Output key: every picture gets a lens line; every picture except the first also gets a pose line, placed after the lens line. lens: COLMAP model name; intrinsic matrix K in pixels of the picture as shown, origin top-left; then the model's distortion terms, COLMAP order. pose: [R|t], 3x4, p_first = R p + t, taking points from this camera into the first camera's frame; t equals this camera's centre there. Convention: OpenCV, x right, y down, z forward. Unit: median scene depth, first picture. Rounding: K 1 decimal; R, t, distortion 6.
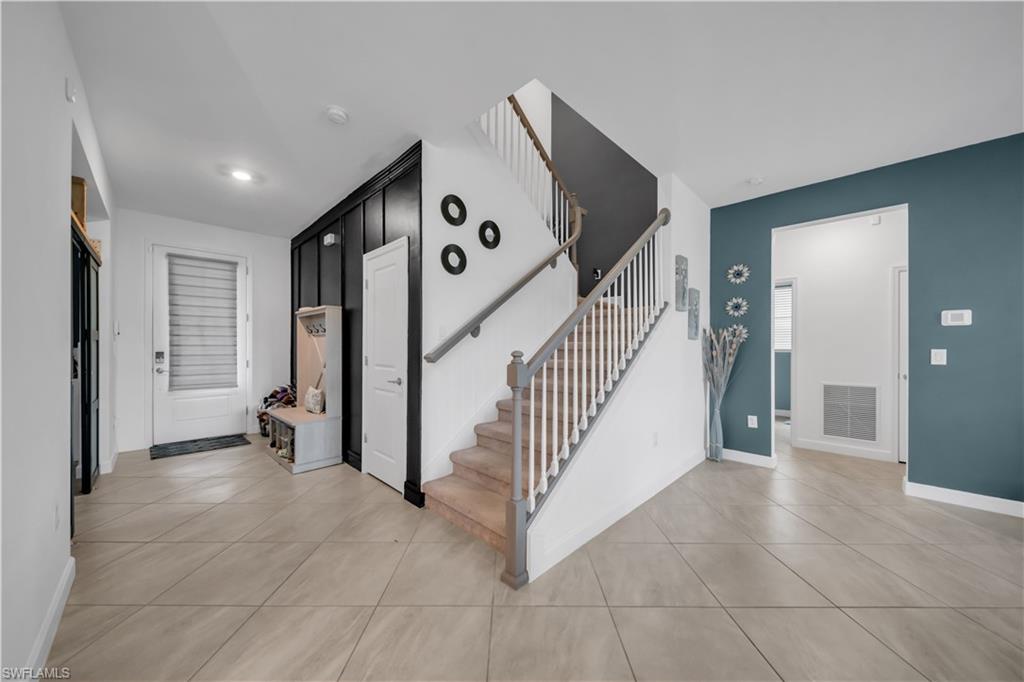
lens RADIAL K [[353.5, 0, 514.6], [0, 353.5, 349.3], [0, 0, 1]] dist [-0.000411, -0.001199]
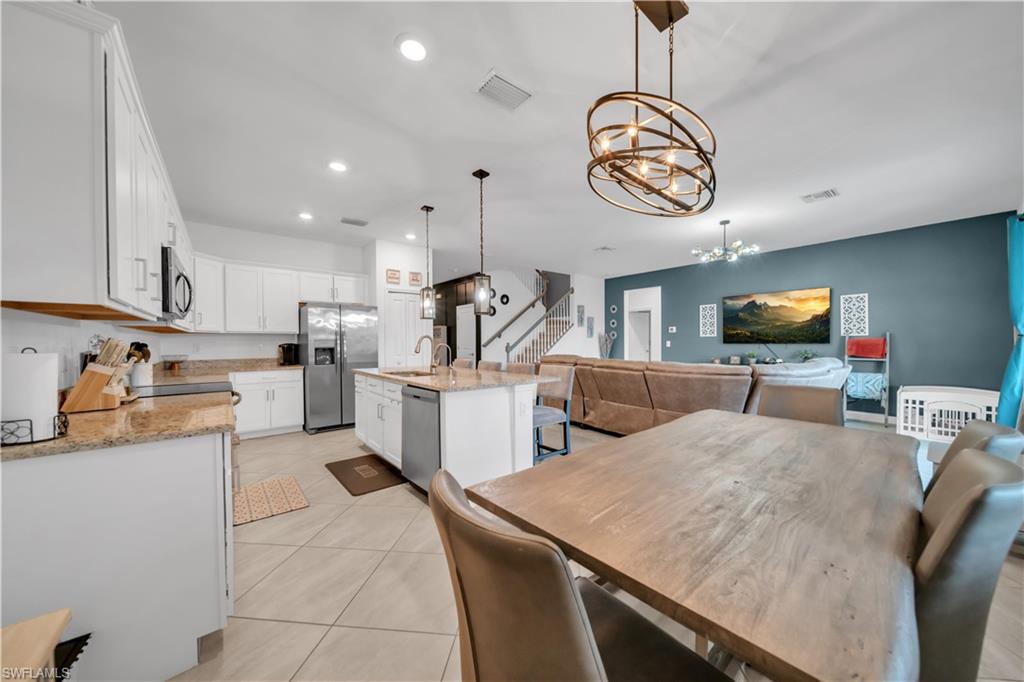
lens RADIAL K [[353.5, 0, 512.1], [0, 353.5, 347.8], [0, 0, 1]] dist [-0.000411, -0.001199]
pose [[0.993566, -0.006418, -0.113076, 0.210374], [0.007900, 0.999889, 0.012664, 0.004513], [0.112982, -0.013476, 0.993506, -1.218159]]
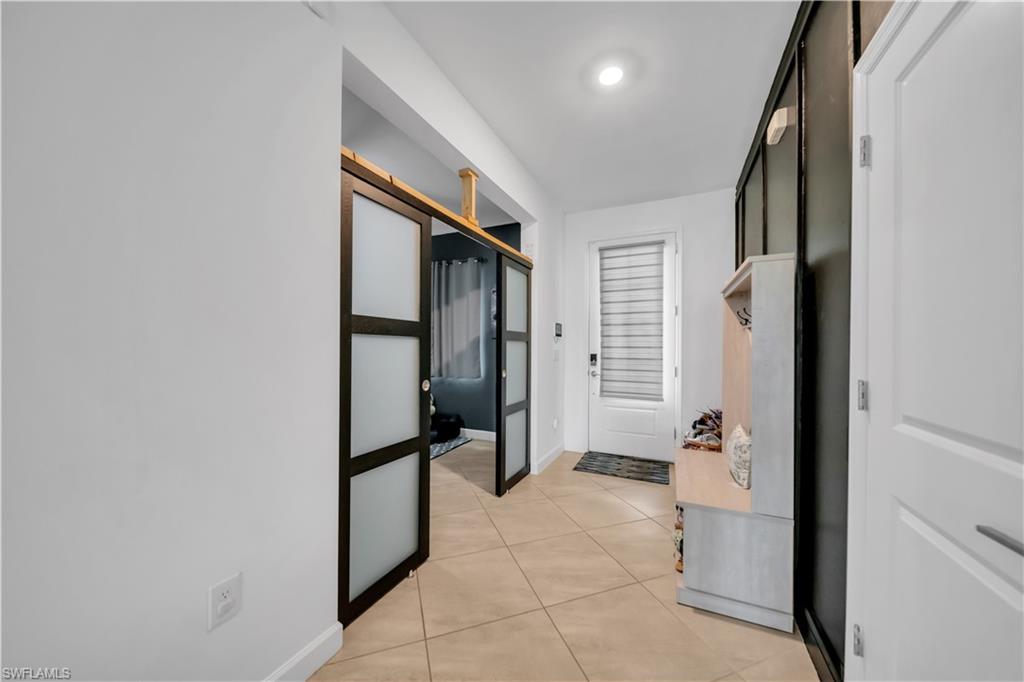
lens RADIAL K [[353.5, 0, 516.0], [0, 353.5, 346.6], [0, 0, 1]] dist [-0.000411, -0.001199]
pose [[0.339708, -0.001302, -0.940530, -0.183626], [-0.013346, 0.999892, -0.006204, -0.004155], [0.940436, 0.014660, 0.339653, 0.481367]]
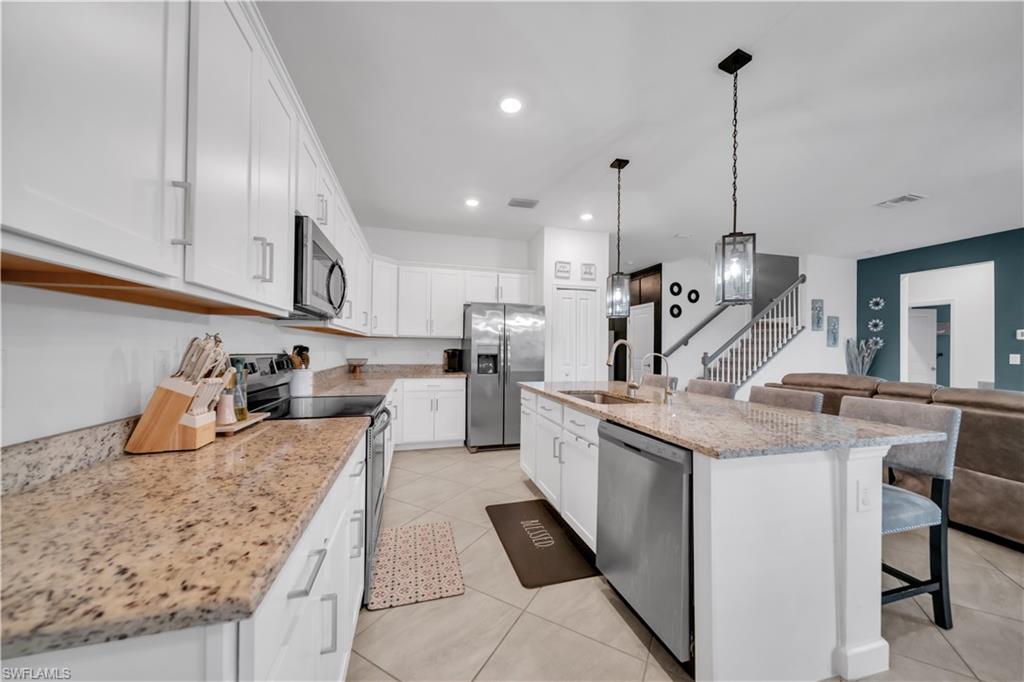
lens RADIAL K [[353.5, 0, 511.9], [0, 353.5, 348.1], [0, 0, 1]] dist [-0.000411, -0.001199]
pose [[0.863613, 0.005106, -0.504129, 0.040951], [-0.009531, 0.999935, -0.006199, 0.001893], [0.504065, 0.010159, 0.863606, -0.978720]]
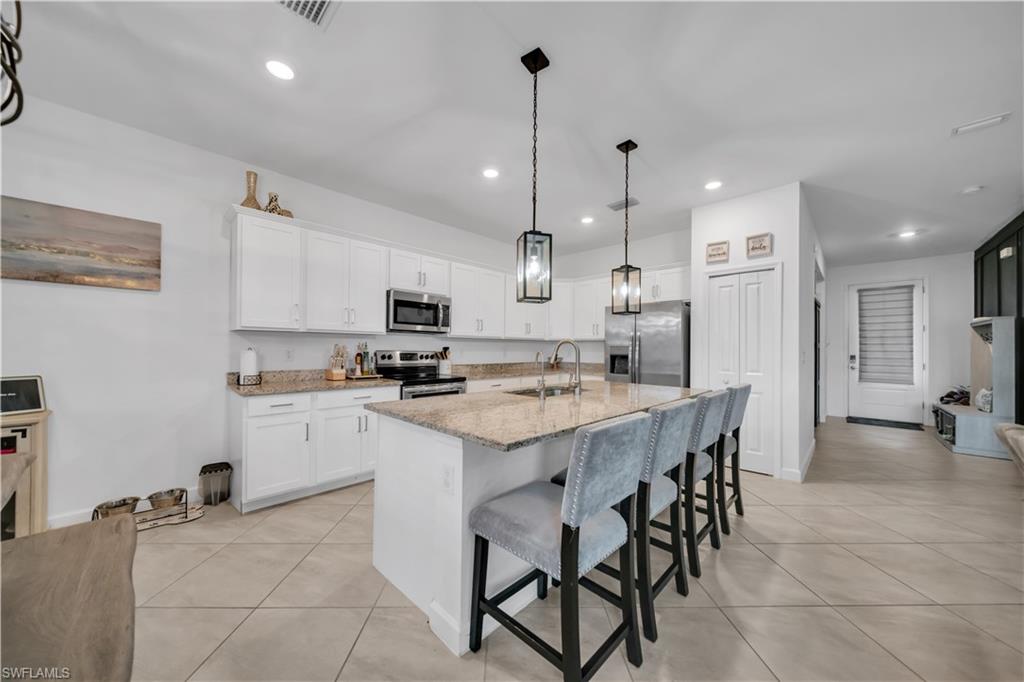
lens RADIAL K [[353.5, 0, 510.8], [0, 353.5, 346.4], [0, 0, 1]] dist [-0.000411, -0.001199]
pose [[0.006752, -0.009621, -0.999931, 0.504520], [-0.013491, 0.999862, -0.009711, 0.003325], [0.999886, 0.013556, 0.006622, -0.483018]]
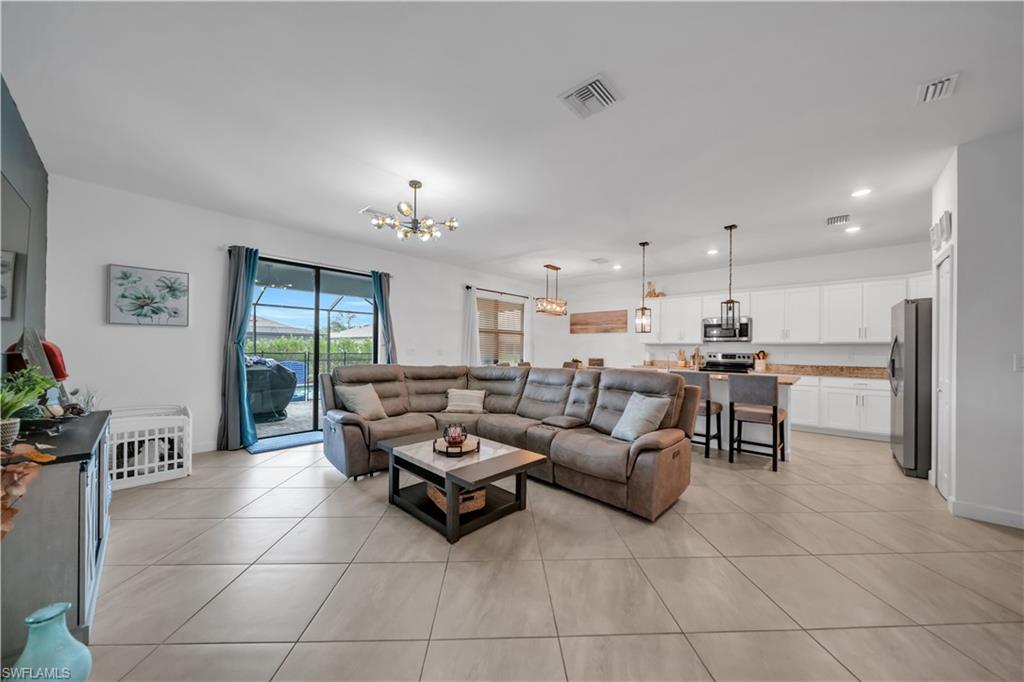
lens RADIAL K [[353.5, 0, 515.4], [0, 353.5, 344.7], [0, 0, 1]] dist [-0.000411, -0.001199]
pose [[-0.999011, -0.015076, -0.041838, 0.551359], [-0.014824, 0.999870, -0.006312, -0.002767], [0.041928, -0.005686, -0.999104, 0.751752]]
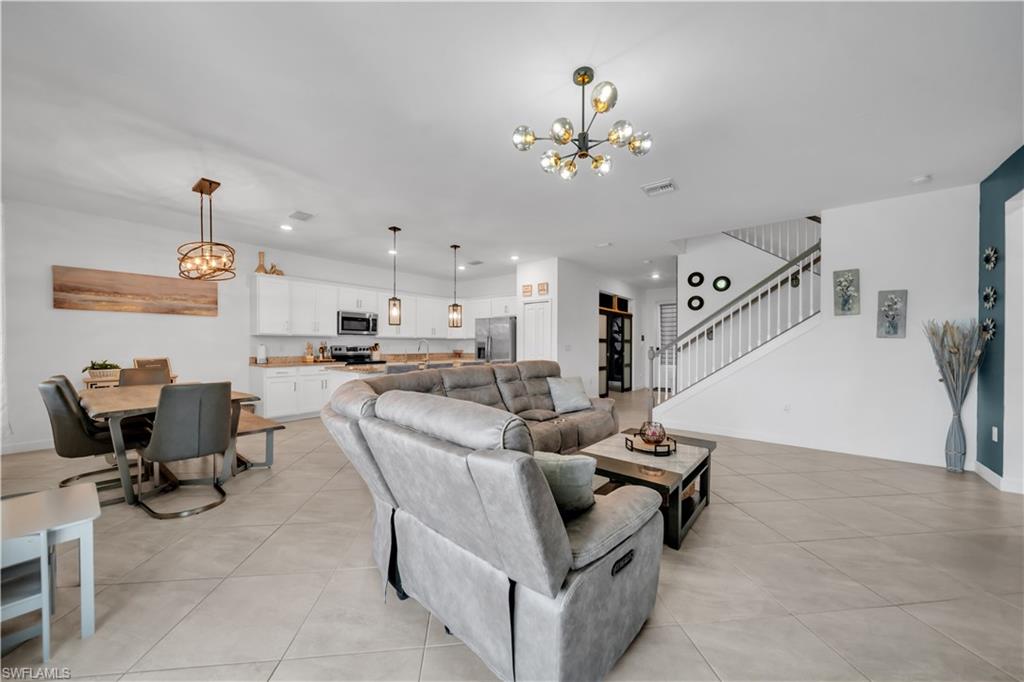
lens RADIAL K [[353.5, 0, 511.4], [0, 353.5, 347.0], [0, 0, 1]] dist [-0.000411, -0.001199]
pose [[0.098462, 0.004901, -0.995129, 1.216821], [-0.008610, 0.999955, 0.004073, 0.003071], [0.995104, 0.008167, 0.098500, -0.189873]]
